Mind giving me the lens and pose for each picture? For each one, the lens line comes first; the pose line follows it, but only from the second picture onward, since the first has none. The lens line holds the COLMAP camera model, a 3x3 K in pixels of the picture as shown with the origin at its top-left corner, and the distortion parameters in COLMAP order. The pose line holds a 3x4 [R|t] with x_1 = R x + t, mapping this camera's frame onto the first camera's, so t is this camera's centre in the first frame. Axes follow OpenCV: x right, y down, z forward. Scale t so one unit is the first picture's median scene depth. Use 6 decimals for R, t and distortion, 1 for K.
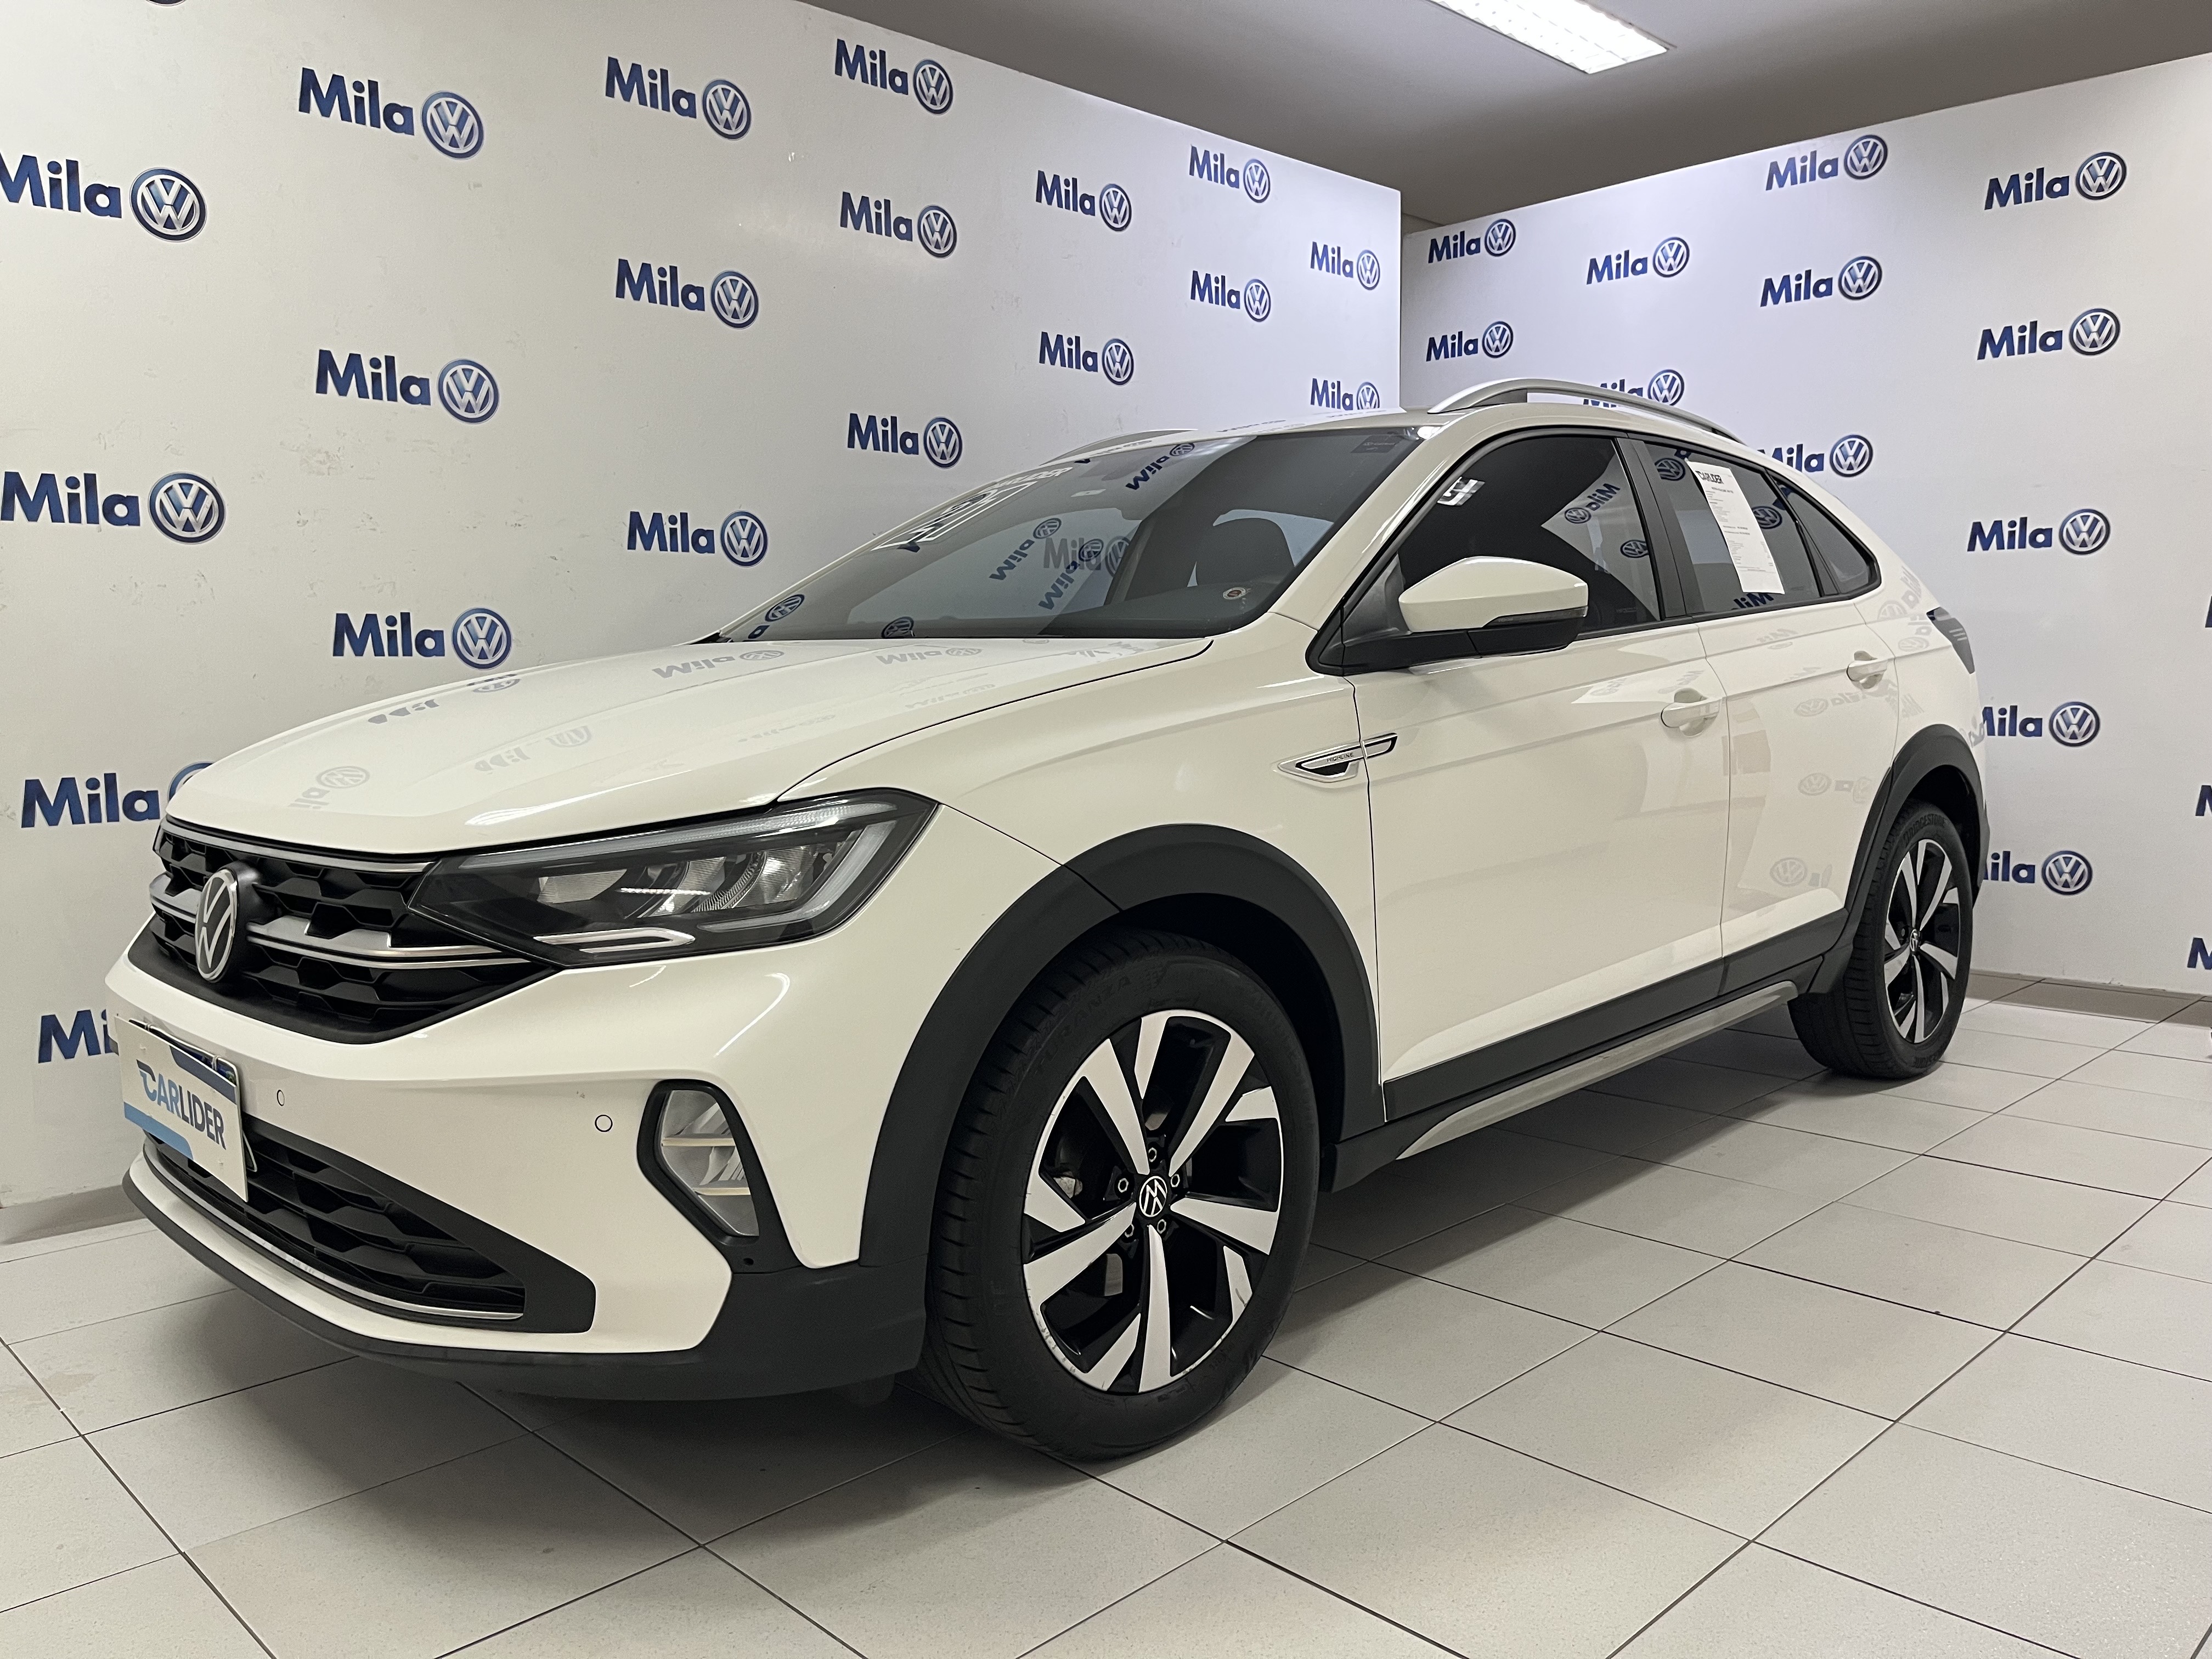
lens RADIAL K [[1663.5, 0, 1117.1], [0, 1663.5, 847.3], [0, 0, 1]] dist [0.056023, -0.066748]
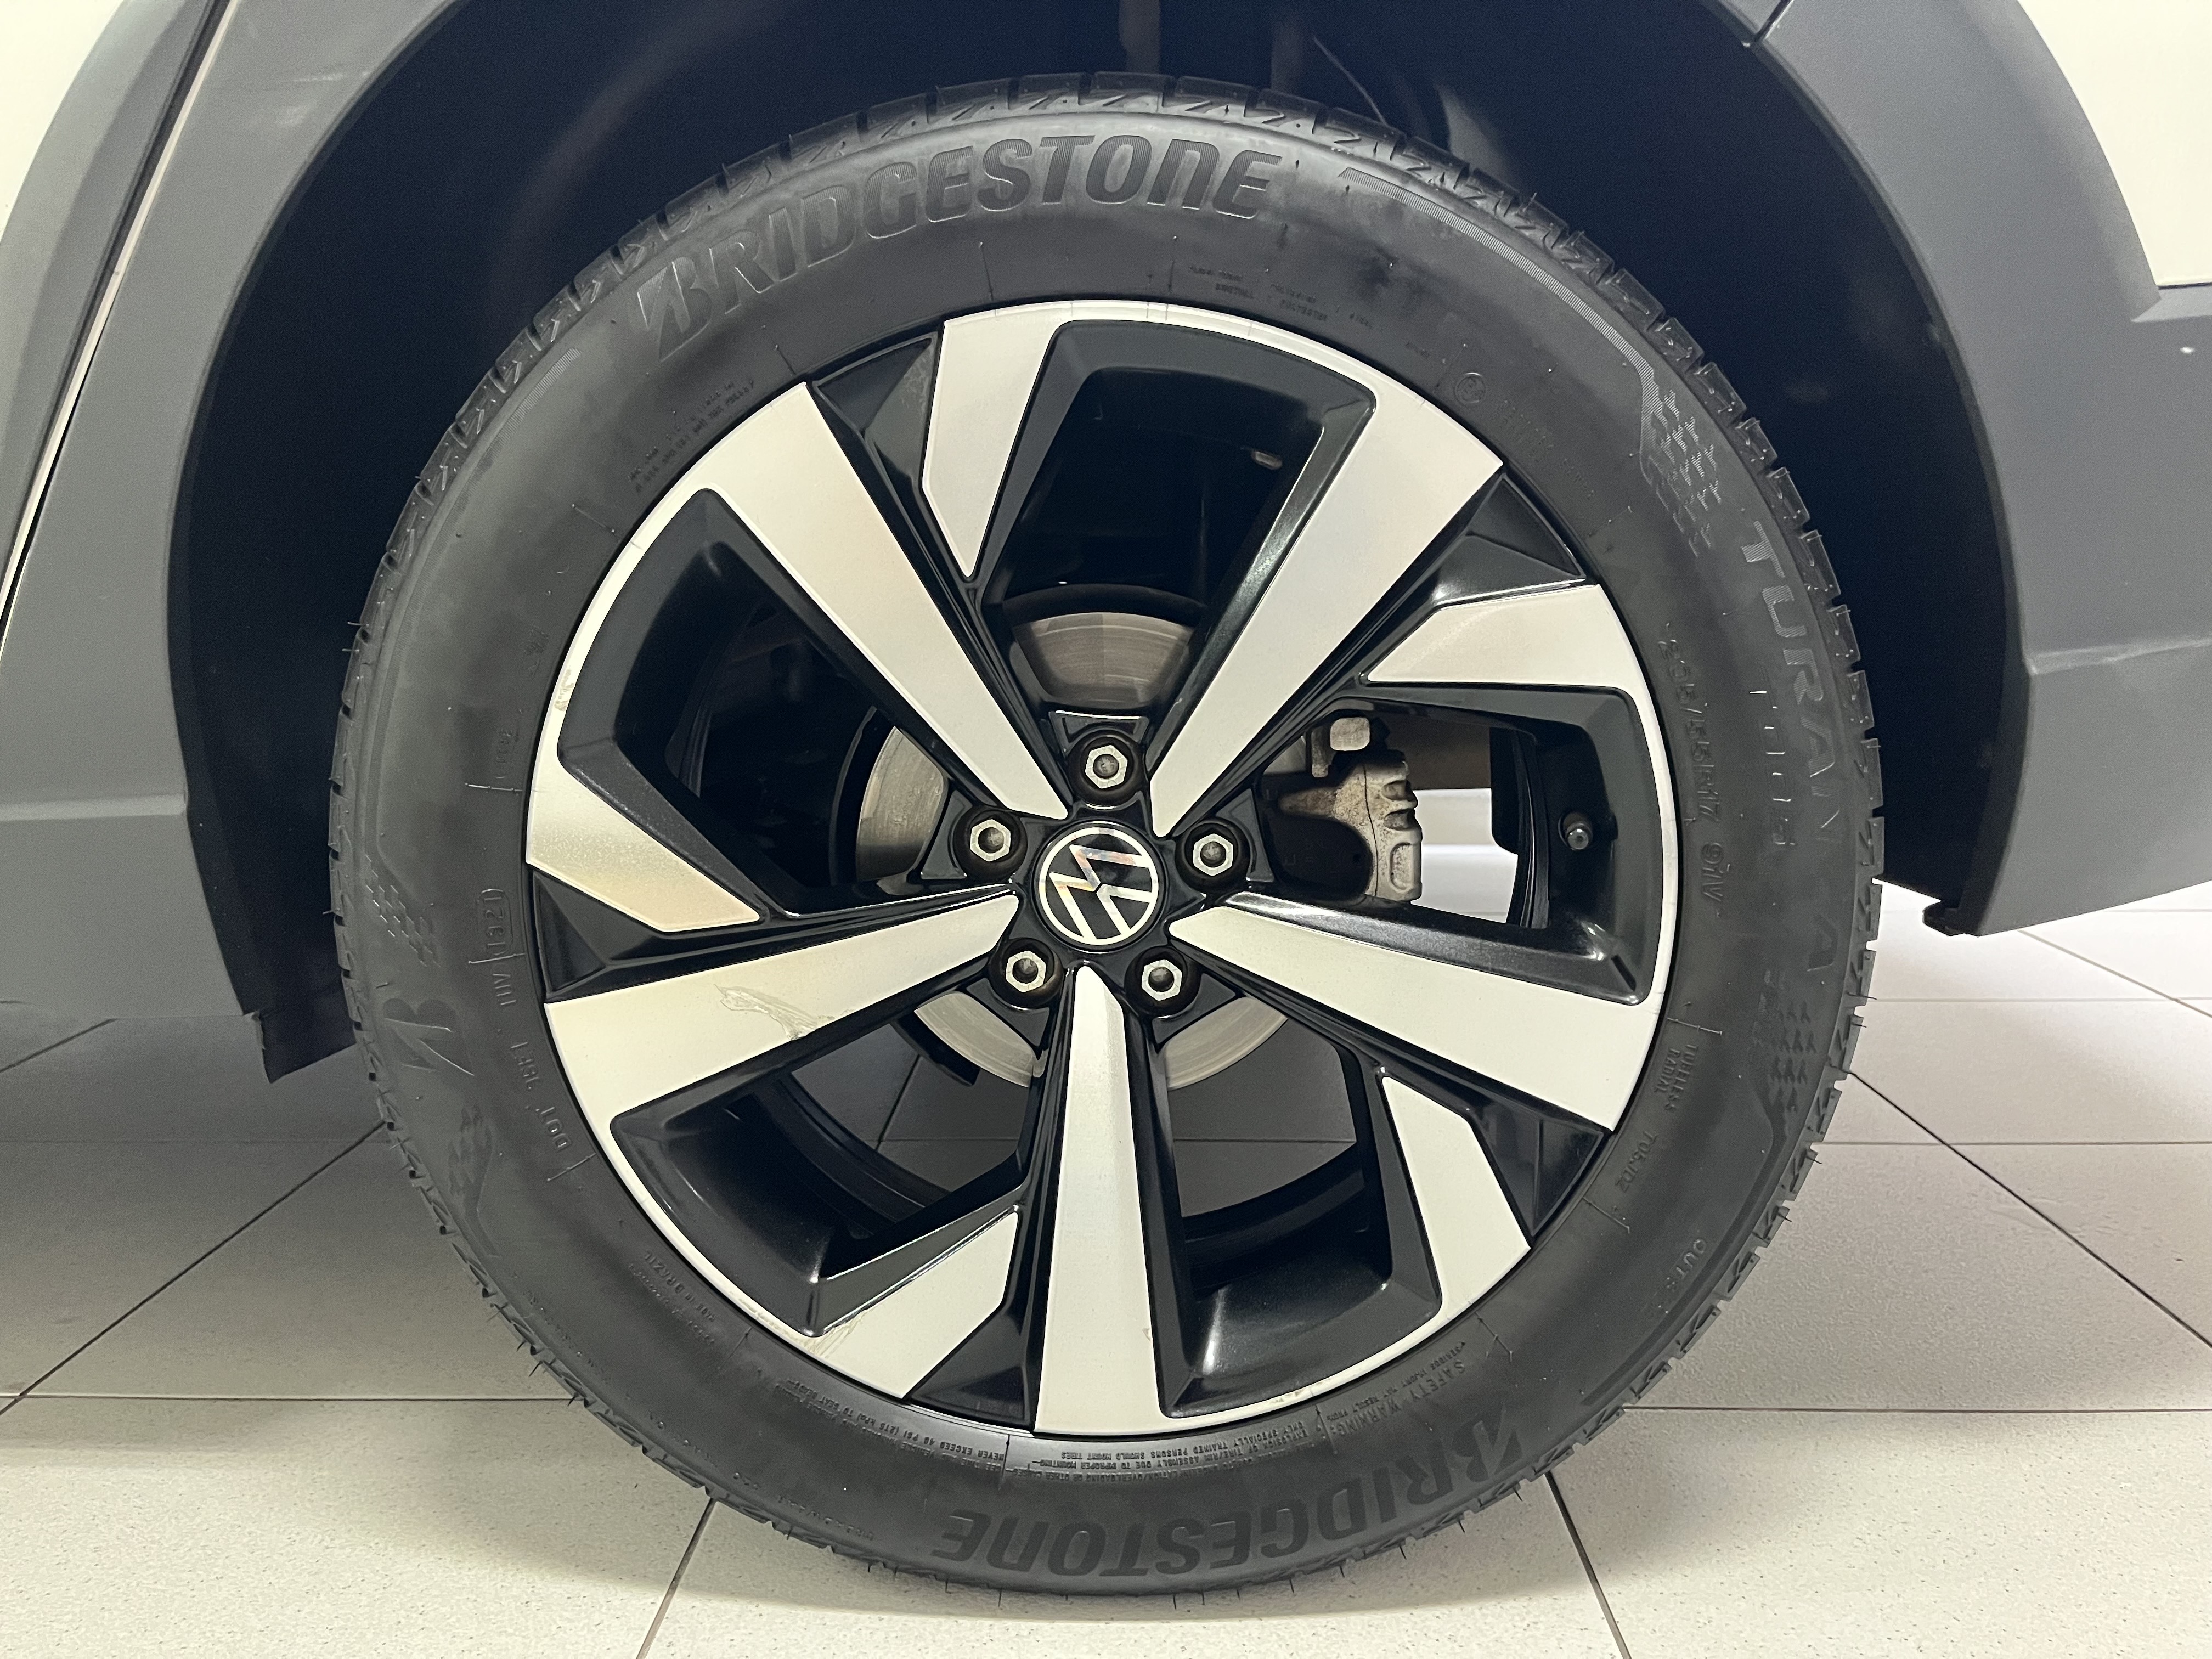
lens RADIAL K [[1663.5, 0, 1112.7], [0, 1663.5, 834.7], [0, 0, 1]] dist [0.056023, -0.066748]
pose [[0.672251, 0.044740, -0.738970, 0.188563], [0.029127, 0.995801, 0.086786, 0.117481], [0.739750, -0.079866, 0.668125, 0.538840]]
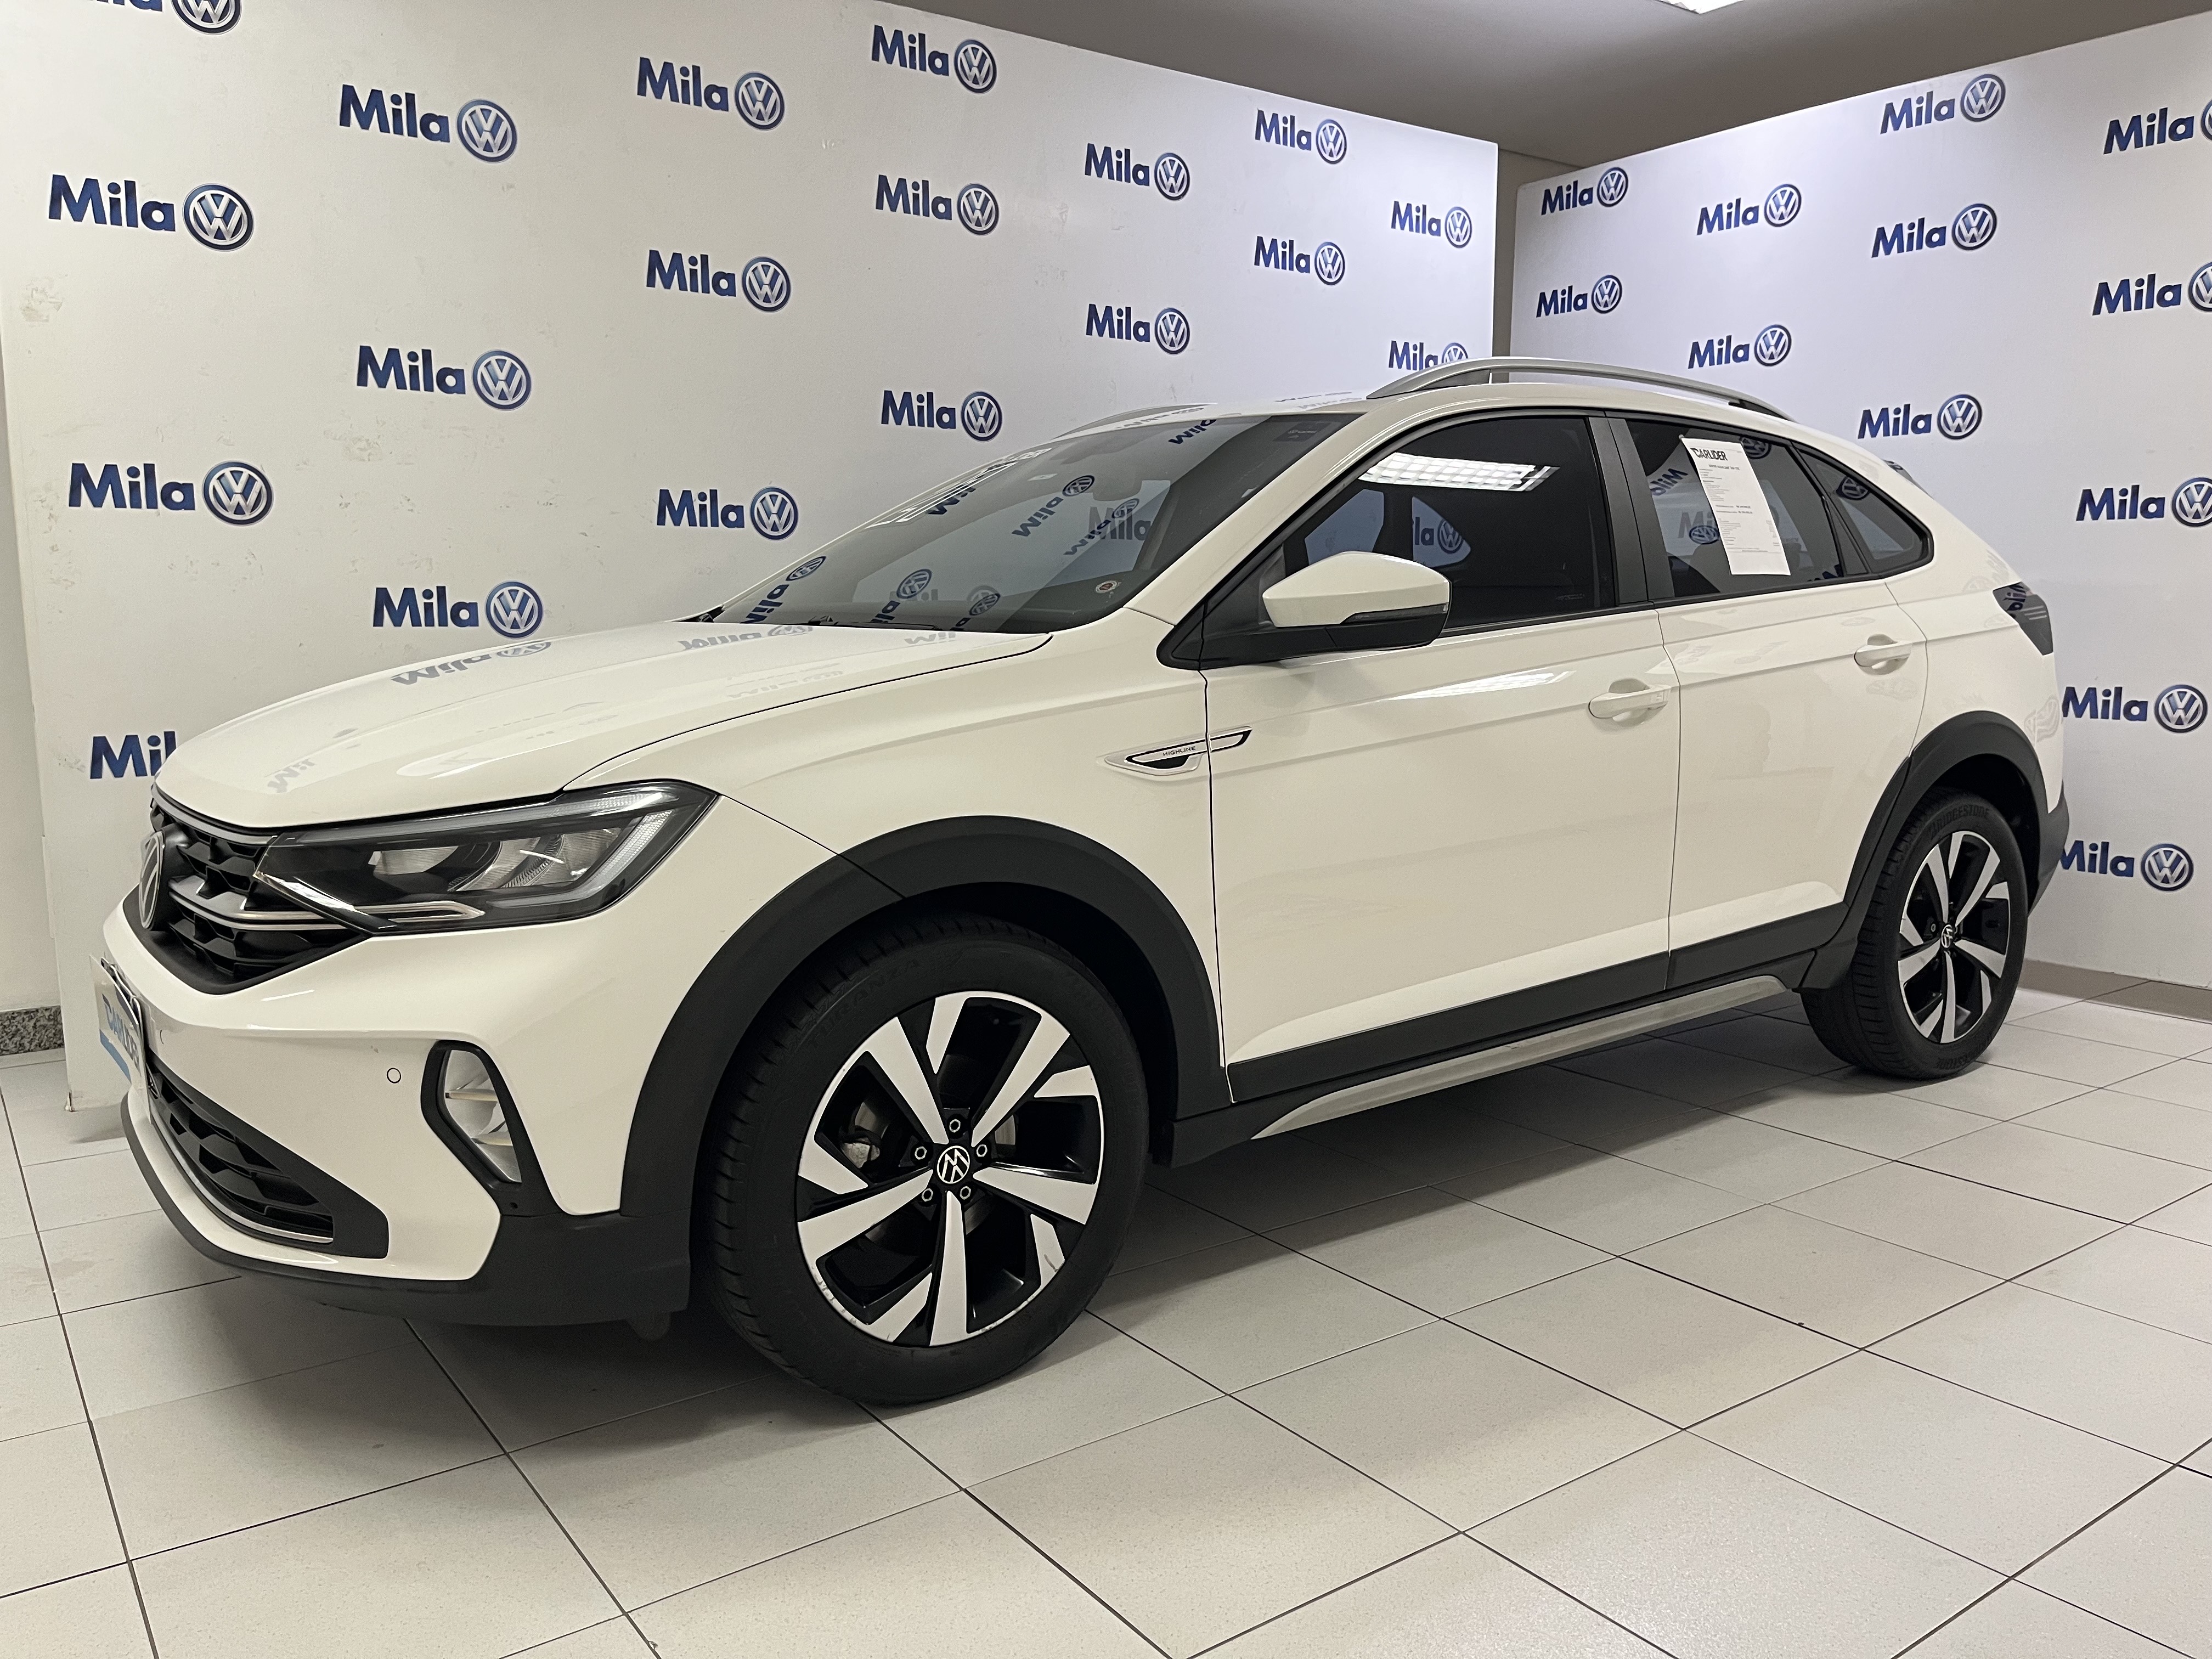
lens RADIAL K [[1663.5, 0, 1110.0], [0, 1663.5, 848.1], [0, 0, 1]] dist [0.056023, -0.066748]
pose [[0.988775, 0.030936, -0.146175, 0.186612], [-0.025761, 0.998977, 0.037166, -0.023795], [0.147176, -0.032983, 0.988560, -0.020557]]
